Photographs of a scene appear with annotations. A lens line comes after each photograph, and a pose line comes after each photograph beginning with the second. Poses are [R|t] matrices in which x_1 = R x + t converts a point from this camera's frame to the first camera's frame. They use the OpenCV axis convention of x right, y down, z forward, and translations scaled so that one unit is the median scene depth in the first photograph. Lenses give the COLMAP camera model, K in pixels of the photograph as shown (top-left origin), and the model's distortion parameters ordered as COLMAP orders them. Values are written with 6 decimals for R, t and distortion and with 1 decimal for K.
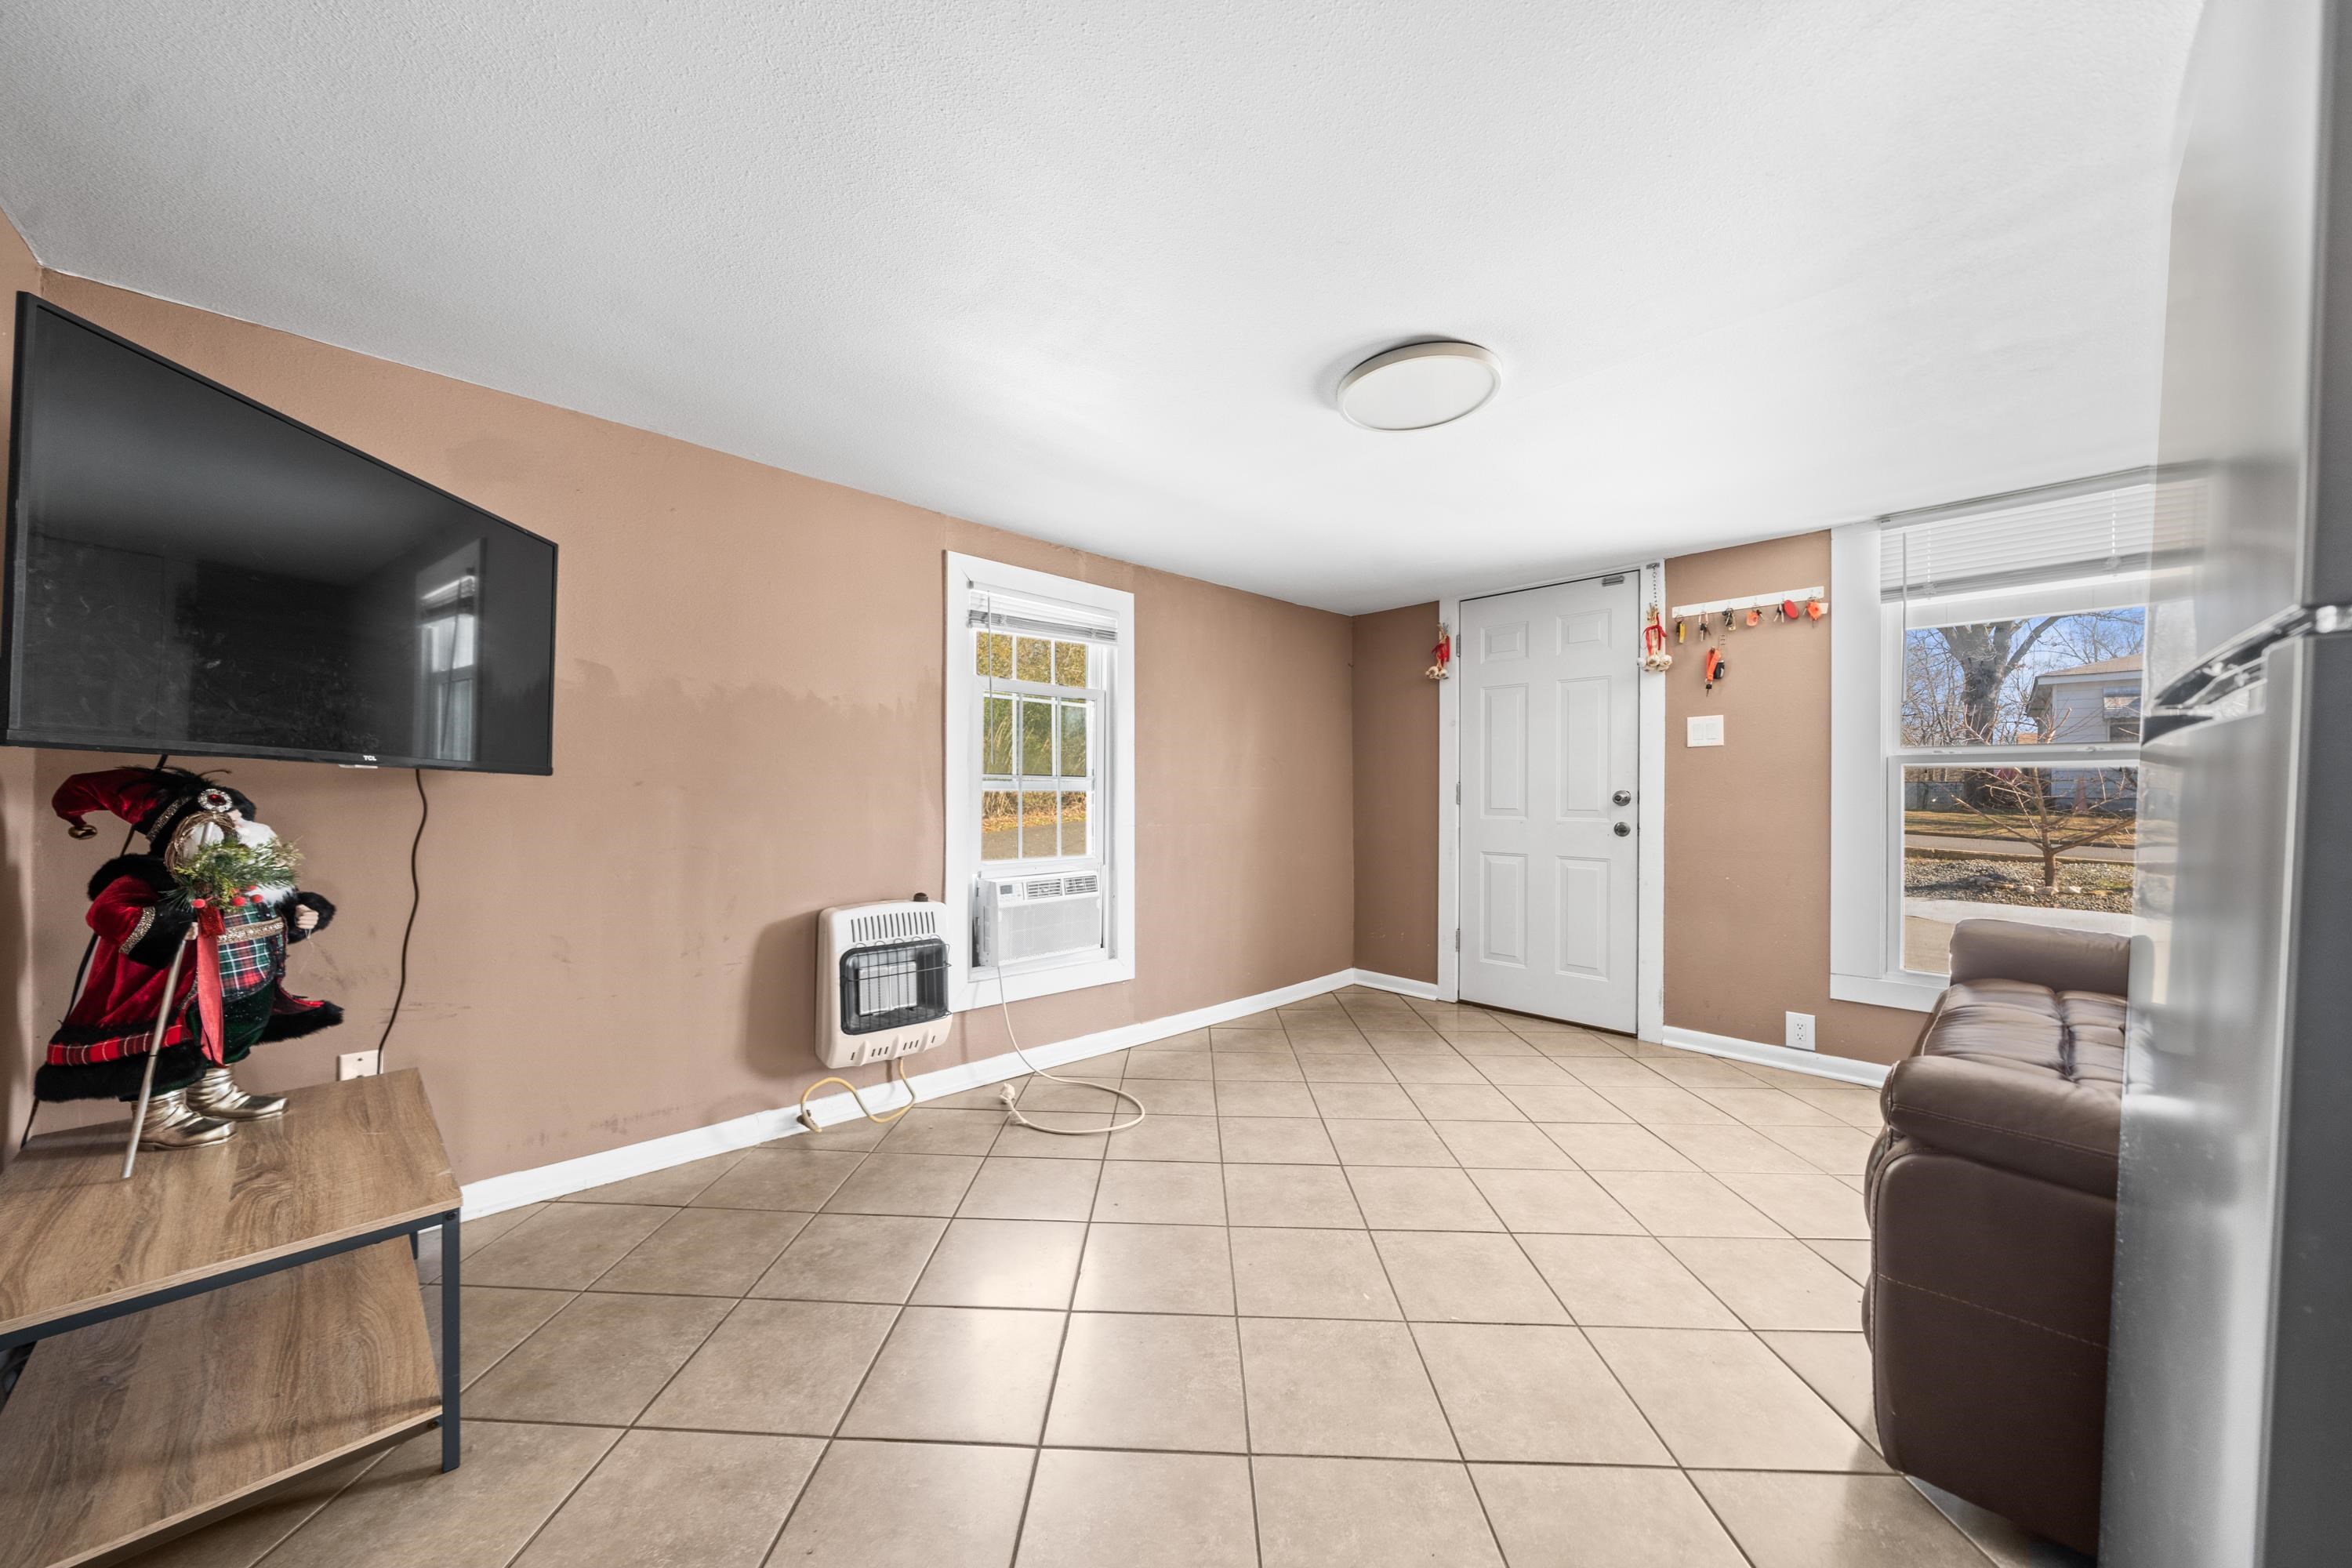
lens RADIAL K [[801.3, 0, 1165.0], [0, 801.3, 788.8], [0, 0, 1]] dist [-0.002070, -0.000179]
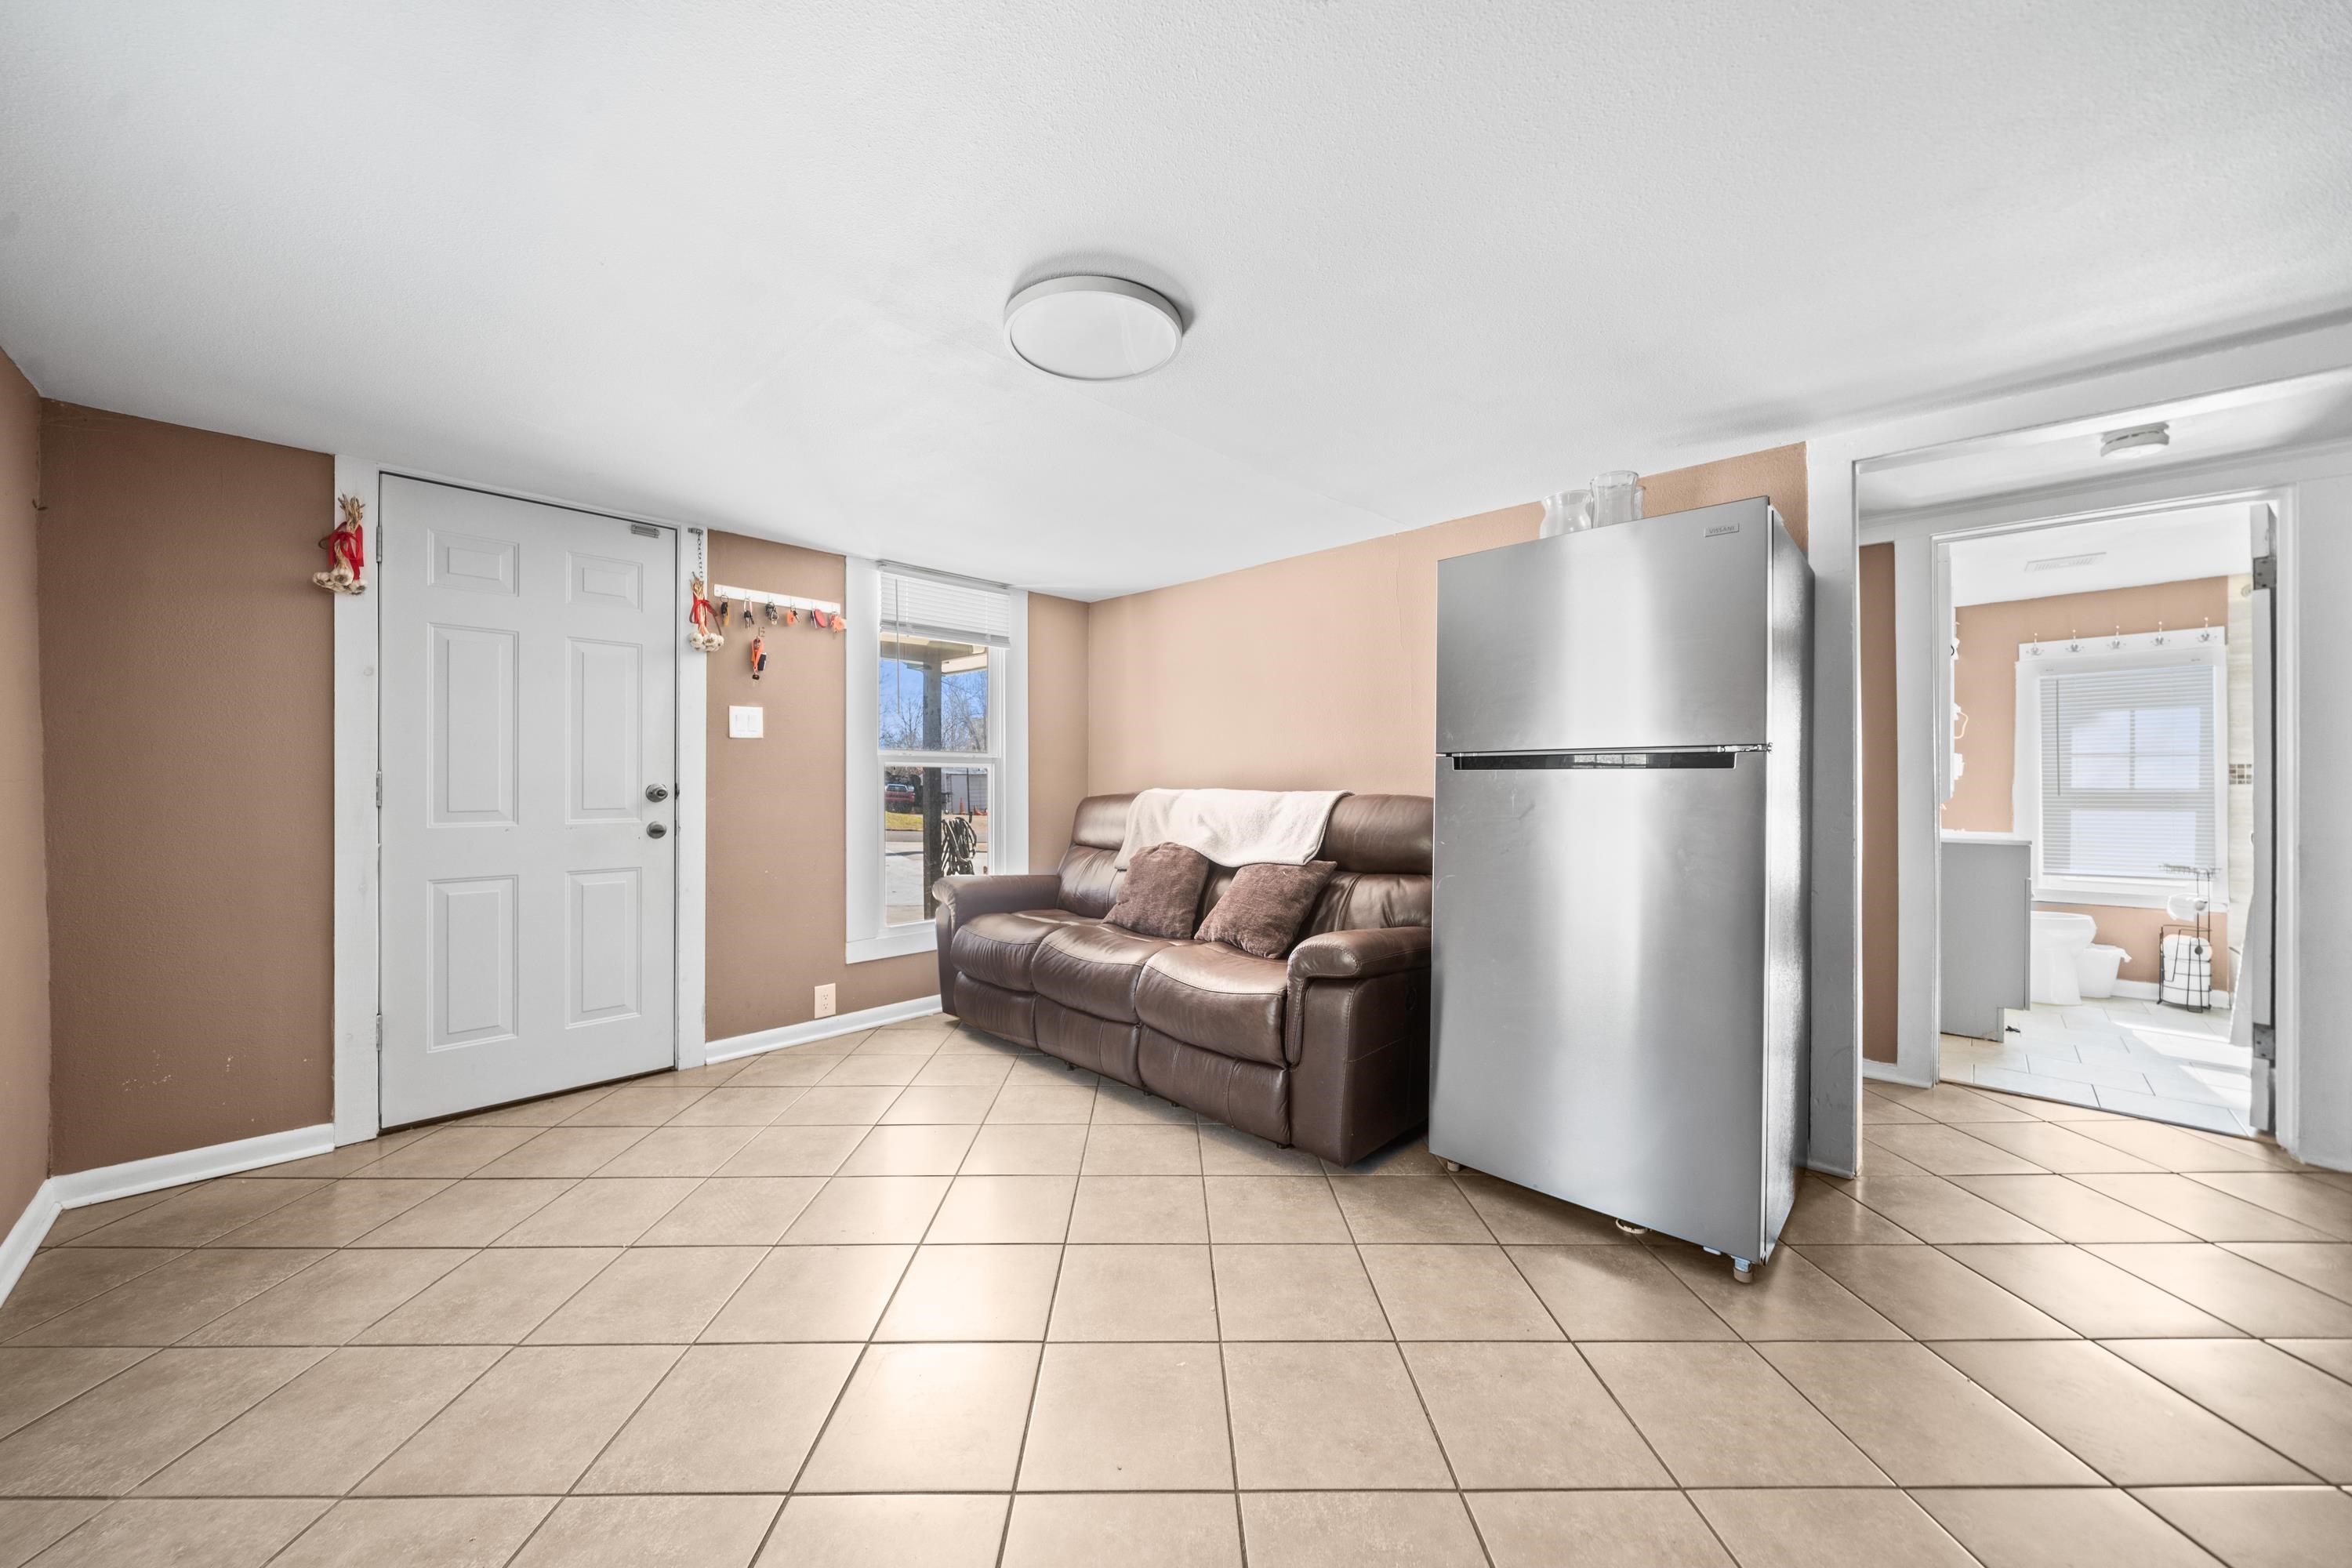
lens RADIAL K [[808.8, 0, 1179.9], [0, 808.8, 782.6], [0, 0, 1]] dist [-0.005311, -0.000079]
pose [[-0.025005, -0.003160, 0.999682, -0.303989], [-0.005517, 0.999980, 0.003023, -0.005220], [-0.999672, -0.005440, -0.025022, 0.490786]]
